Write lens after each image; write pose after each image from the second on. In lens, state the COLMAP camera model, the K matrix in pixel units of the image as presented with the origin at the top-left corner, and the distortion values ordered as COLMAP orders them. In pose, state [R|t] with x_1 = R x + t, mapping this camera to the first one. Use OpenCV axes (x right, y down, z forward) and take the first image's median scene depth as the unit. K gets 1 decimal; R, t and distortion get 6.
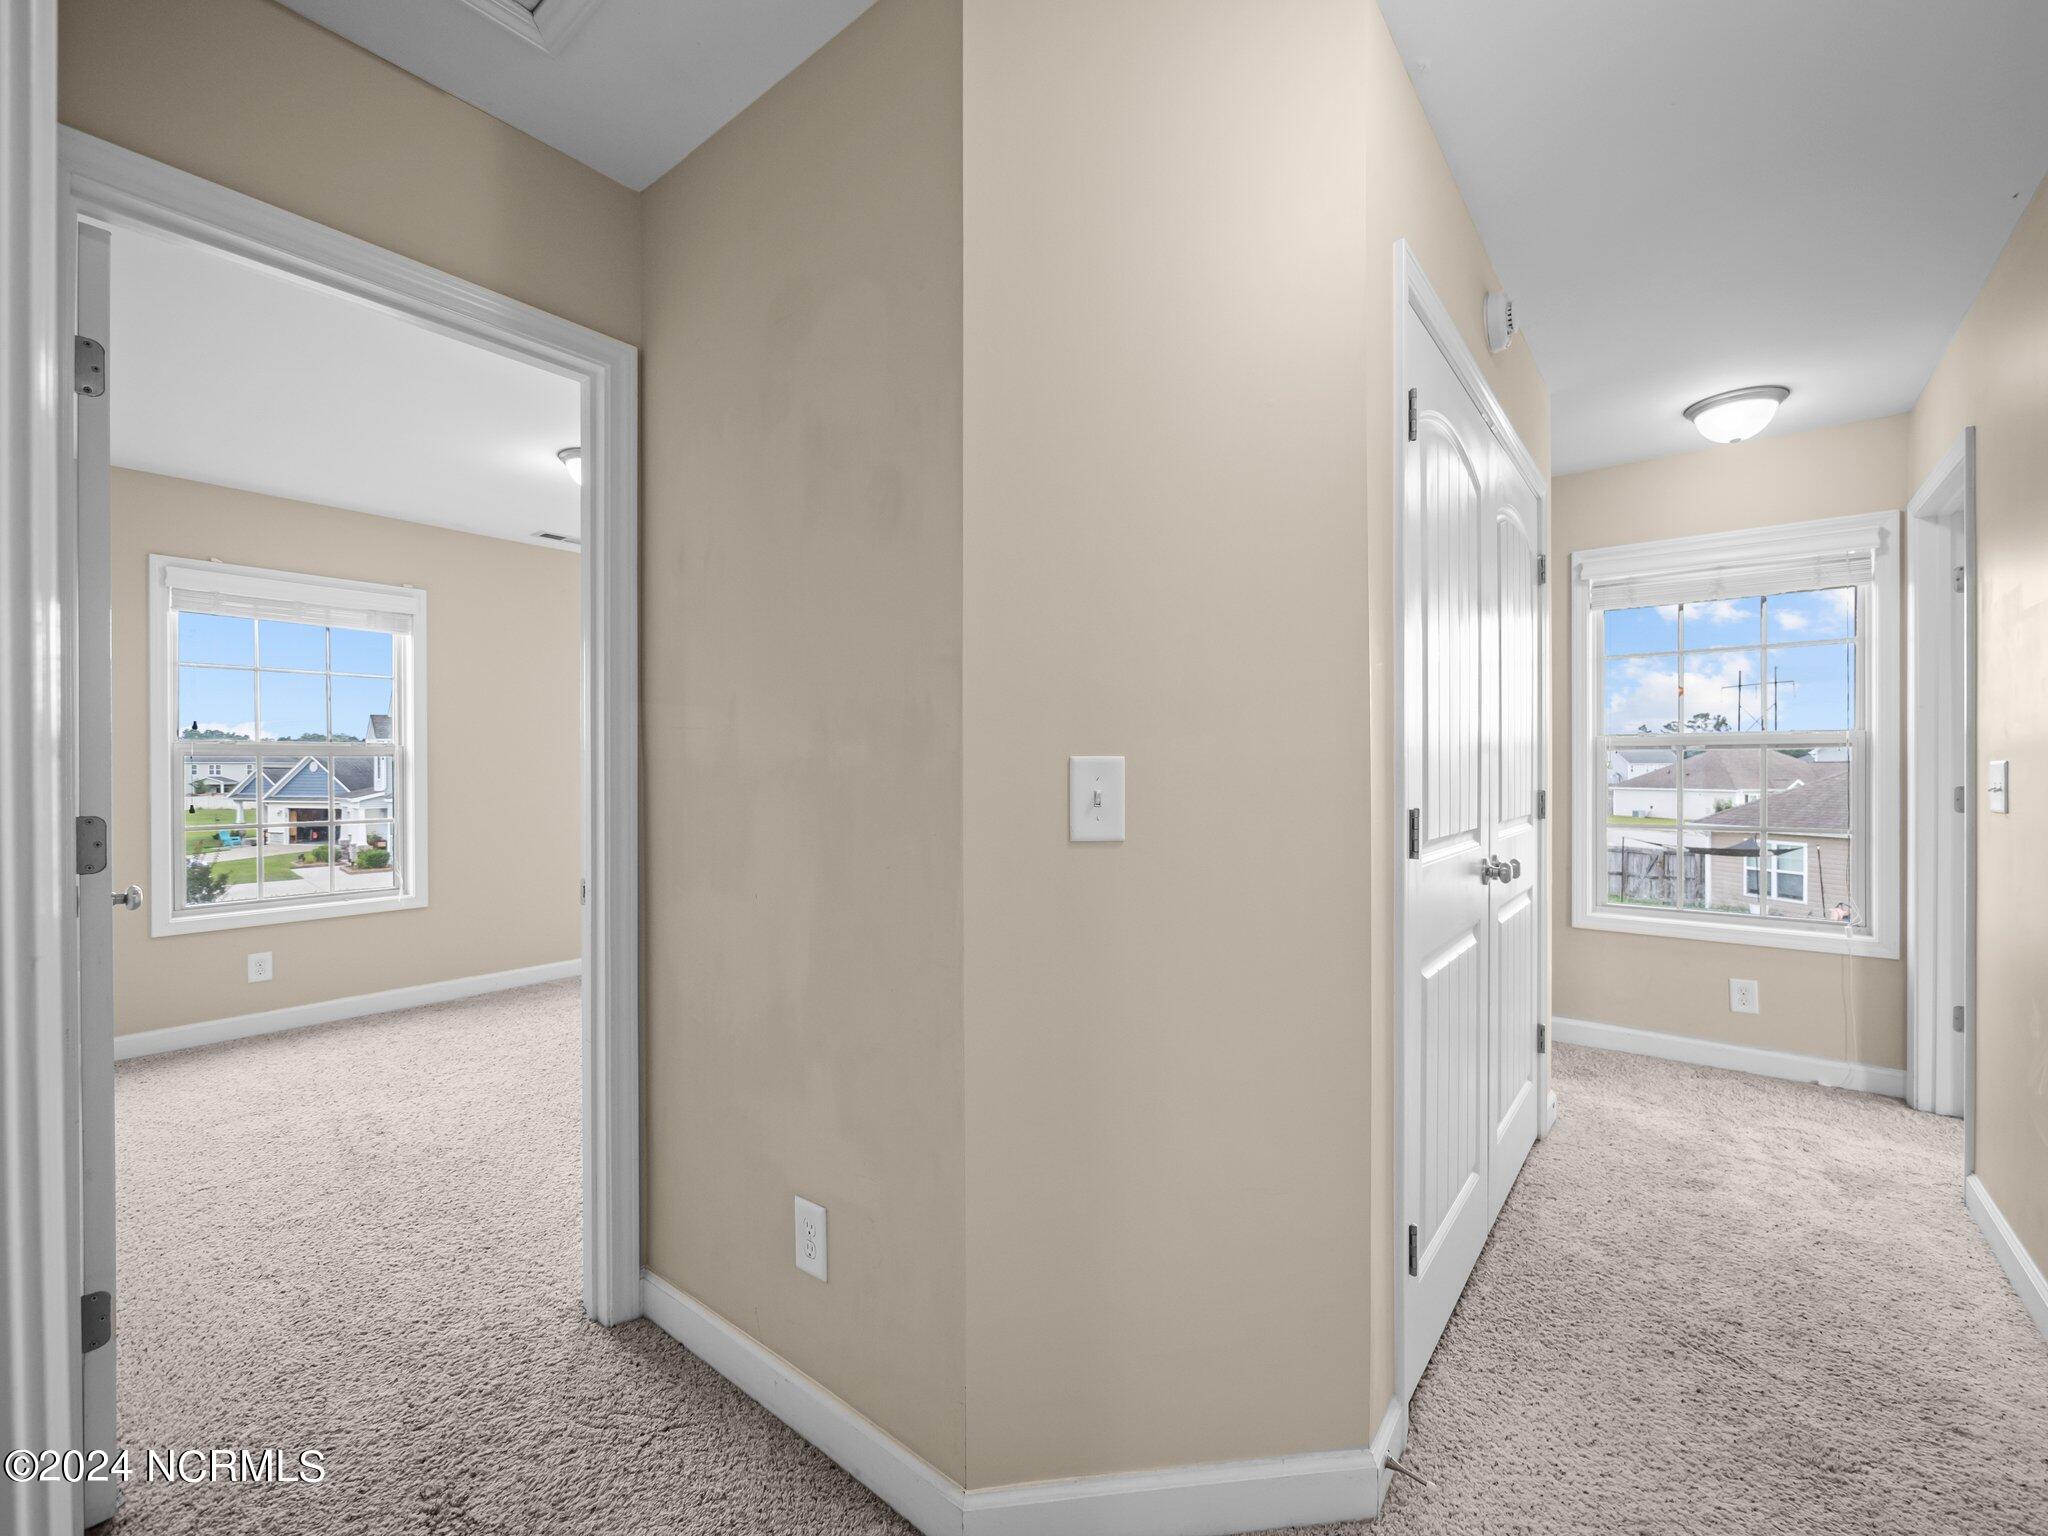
lens RADIAL K [[860.0, 0, 1024.7], [0, 860.0, 773.0], [0, 0, 1]] dist [-0.002315, -0.000380]
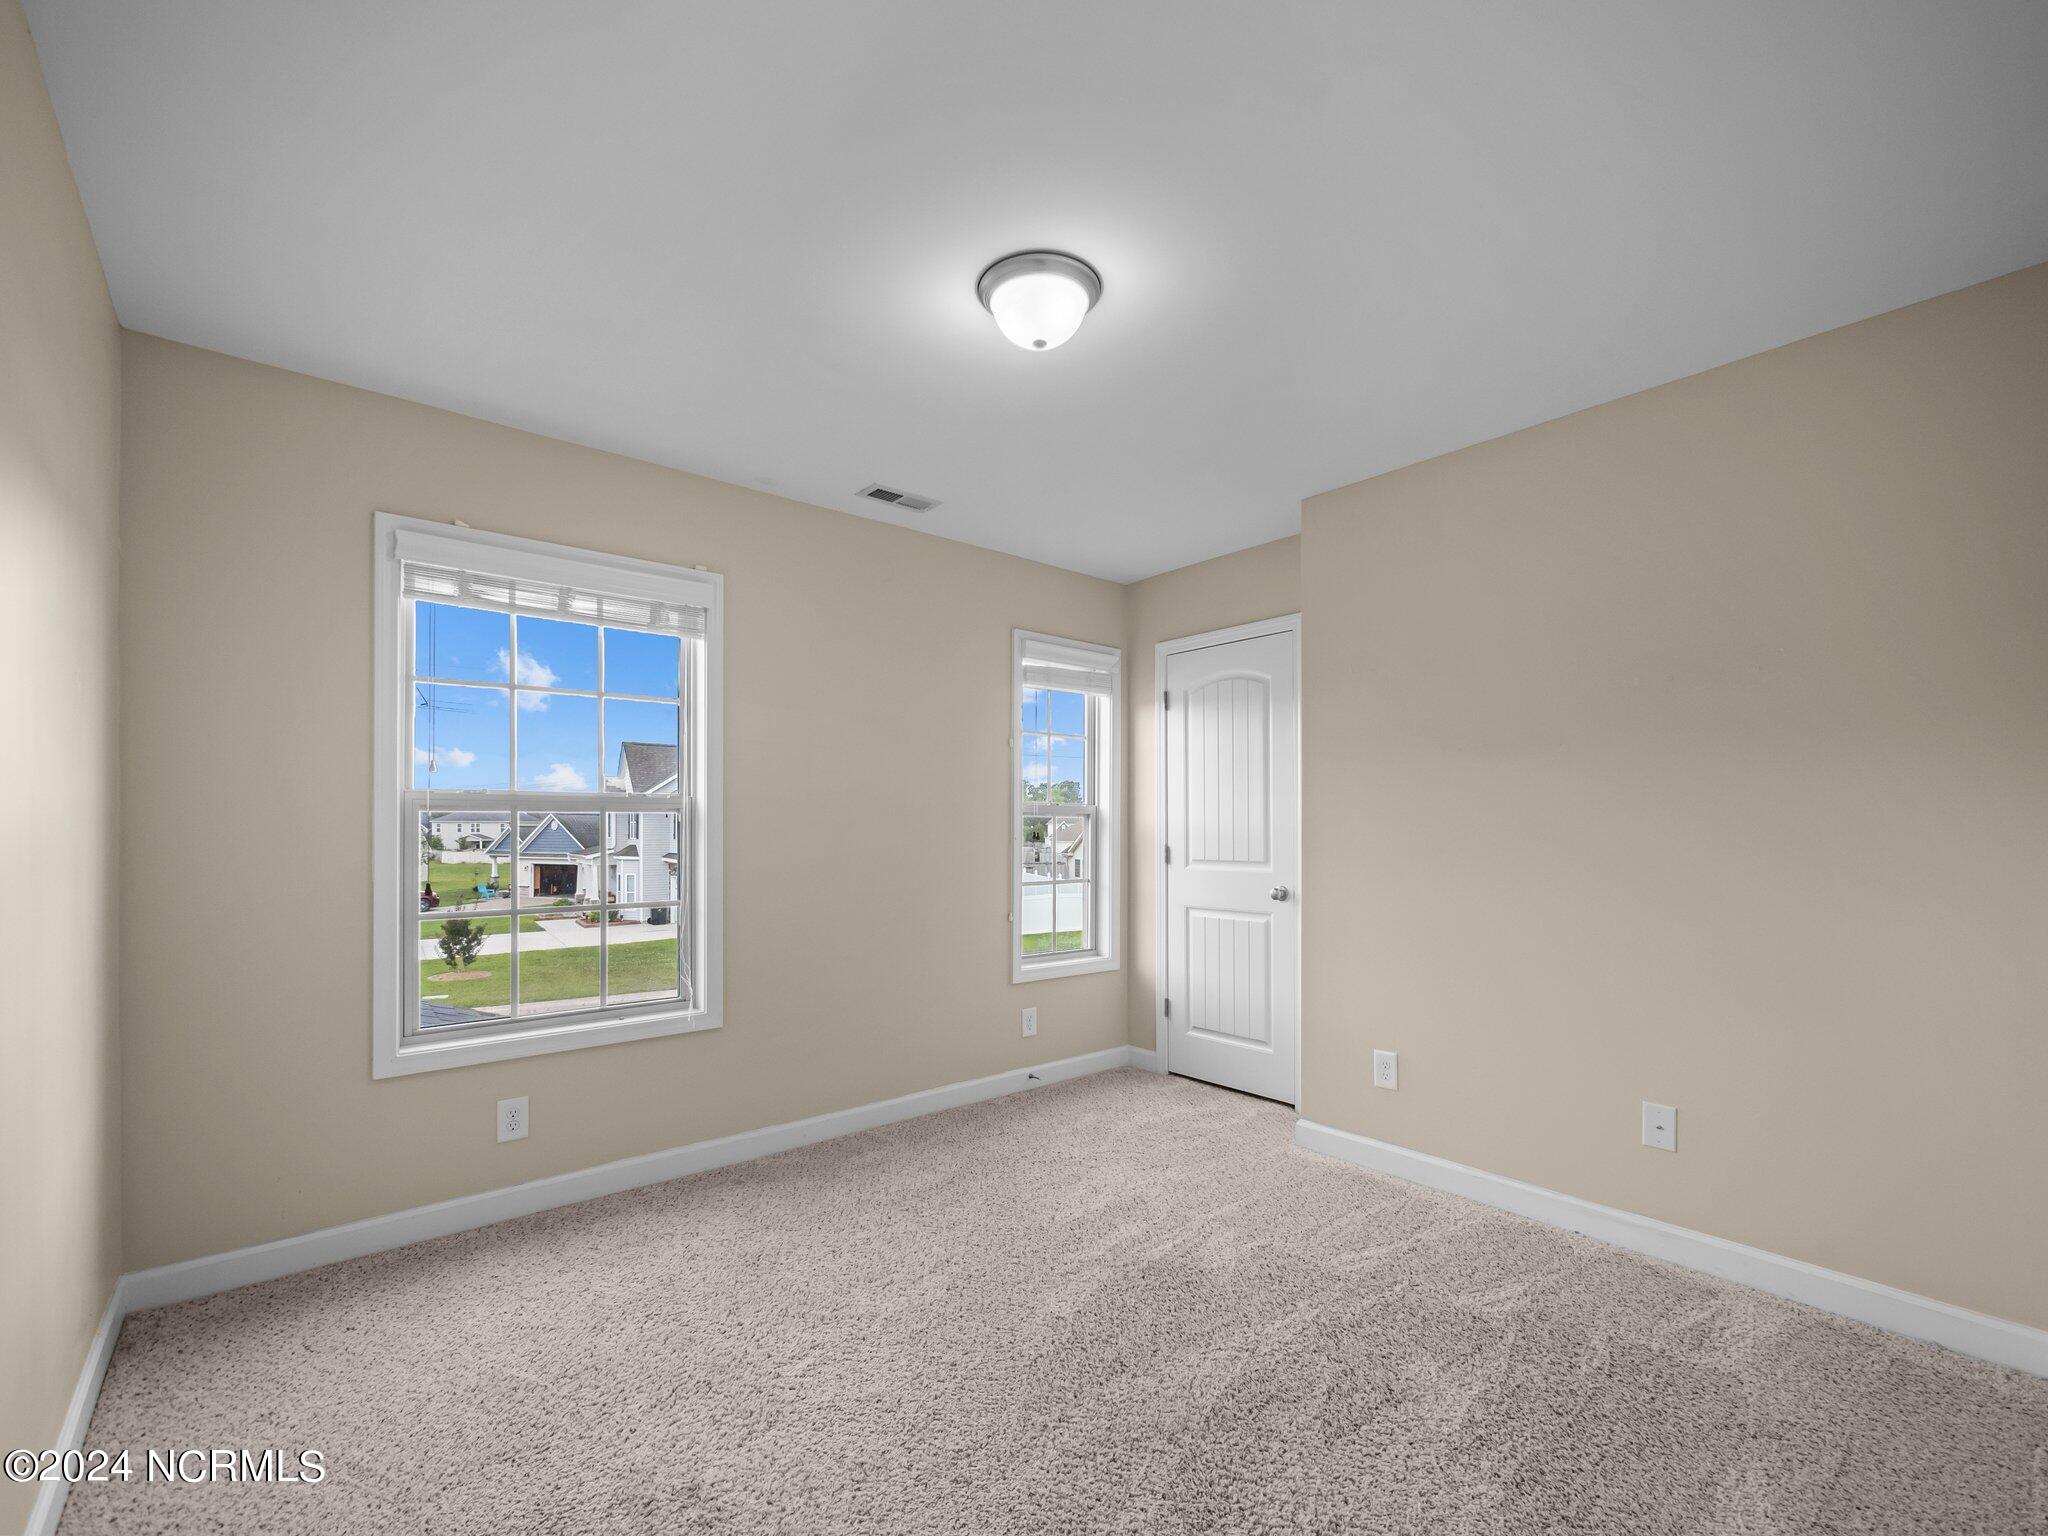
lens RADIAL K [[860.0, 0, 1032.4], [0, 860.0, 830.6], [0, 0, 1]] dist [-0.002315, -0.000380]
pose [[0.983471, 0.004555, -0.181008, -0.327179], [-0.005215, 0.999981, -0.003171, -0.003437], [0.180990, 0.004063, 0.983477, 0.363128]]
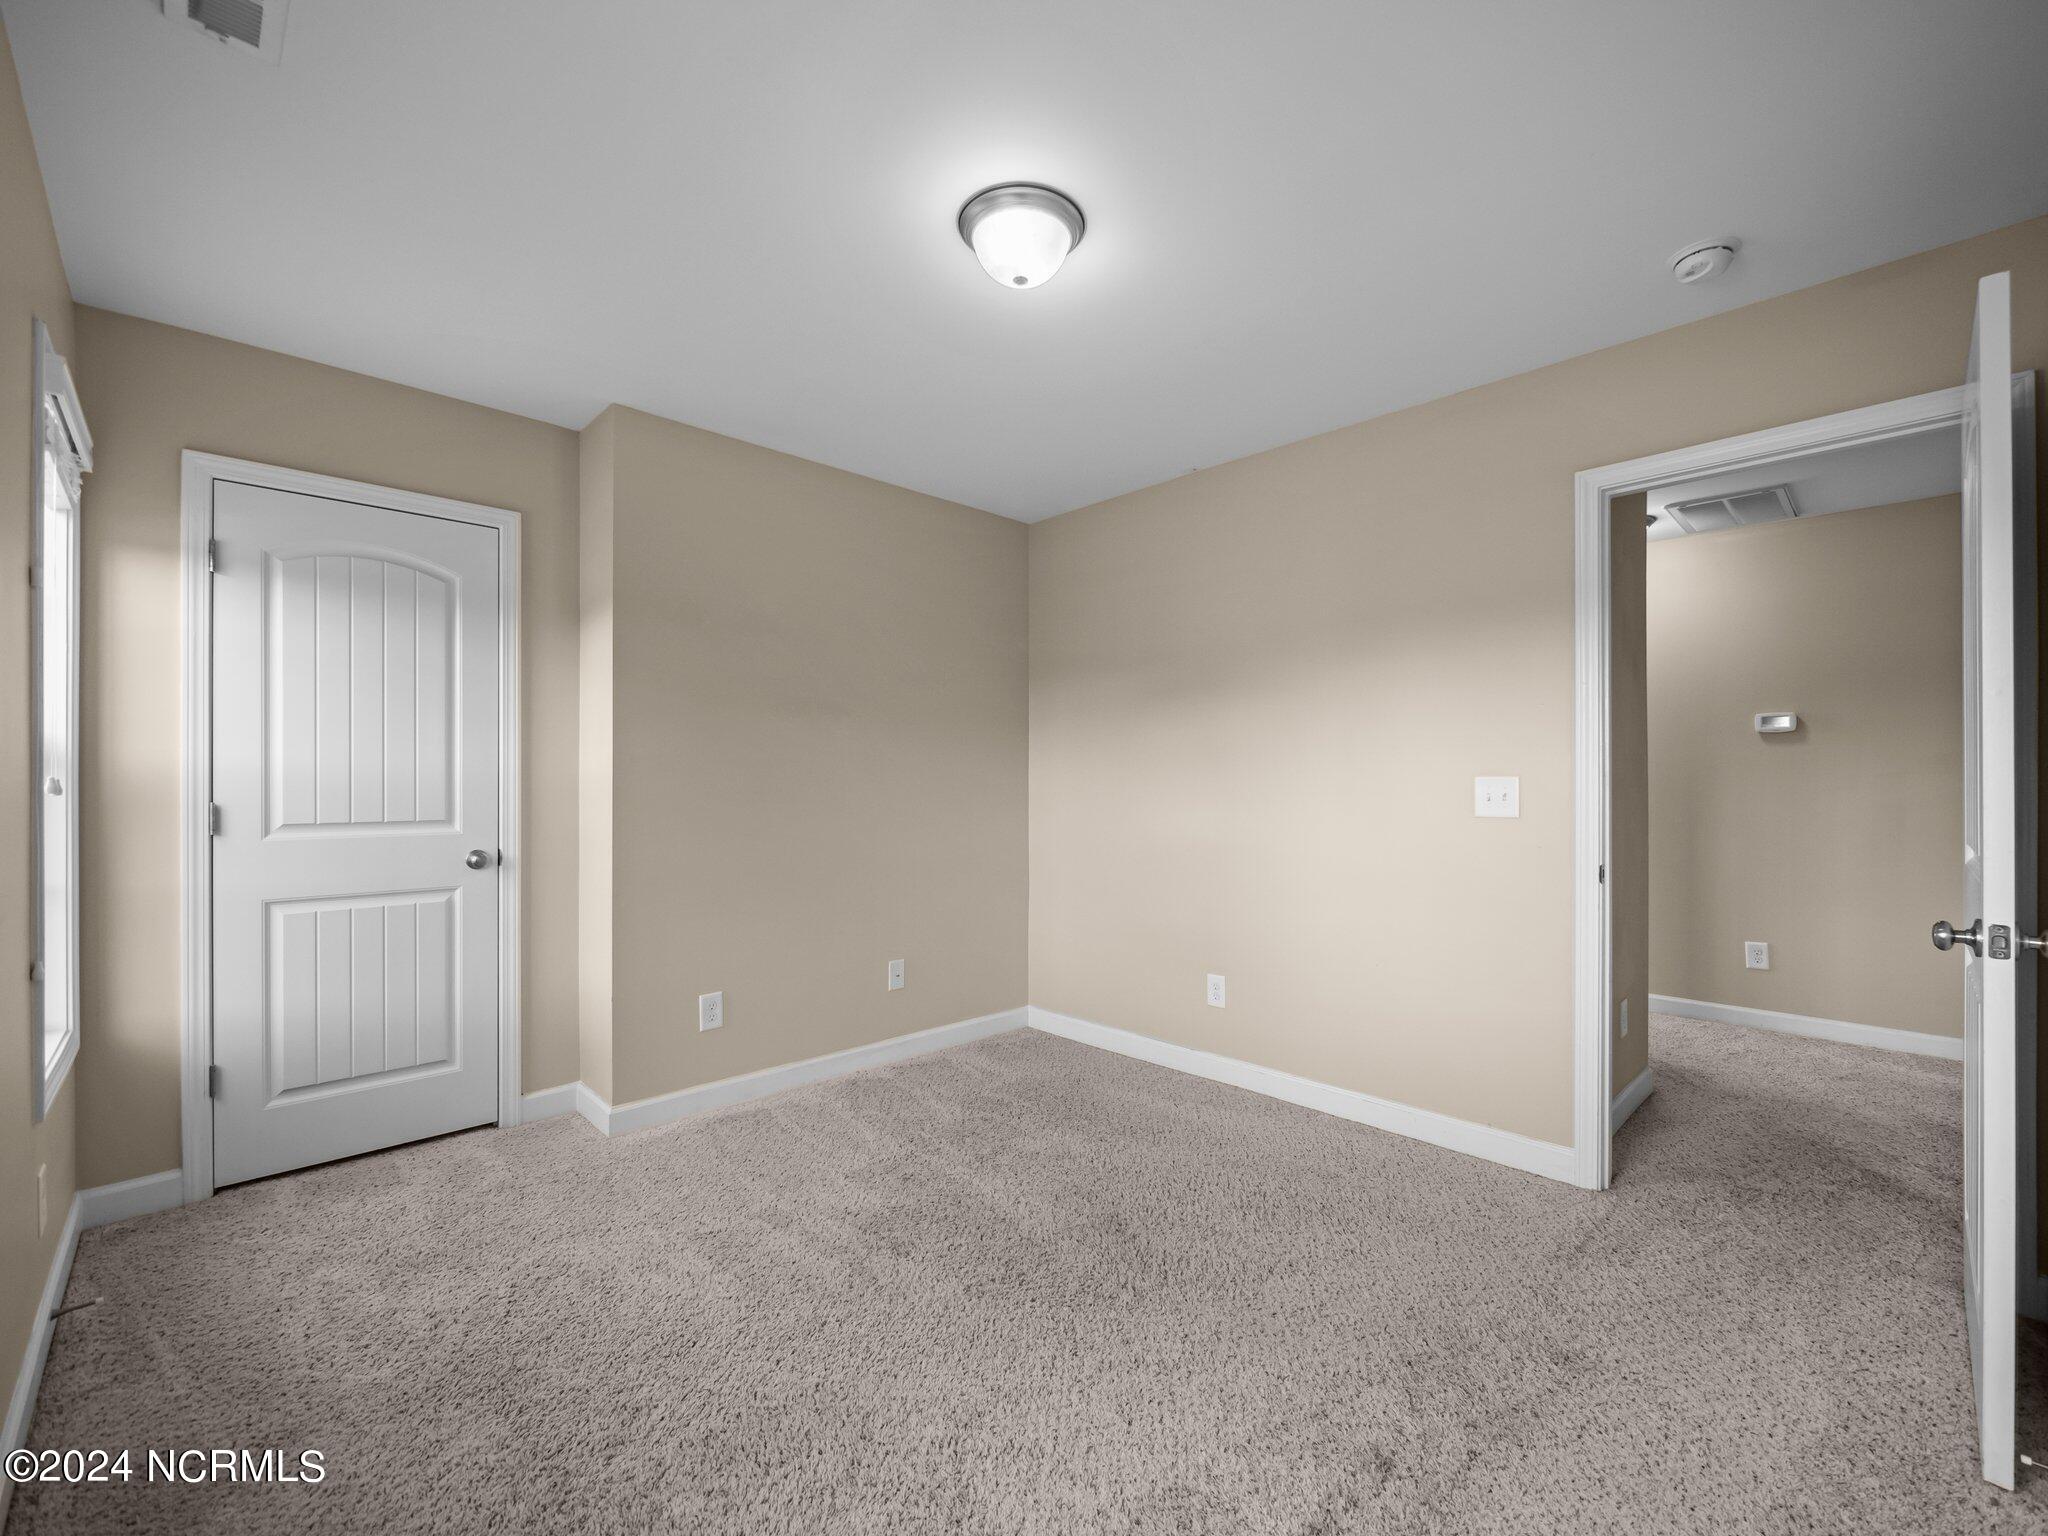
lens RADIAL K [[860.0, 0, 1025.5], [0, 860.0, 774.1], [0, 0, 1]] dist [-0.002315, -0.000380]
pose [[0.139742, 0.009108, 0.990146, -0.875282], [0.000995, 0.999956, -0.009339, -0.004538], [-0.990187, 0.002290, 0.139727, 0.760836]]
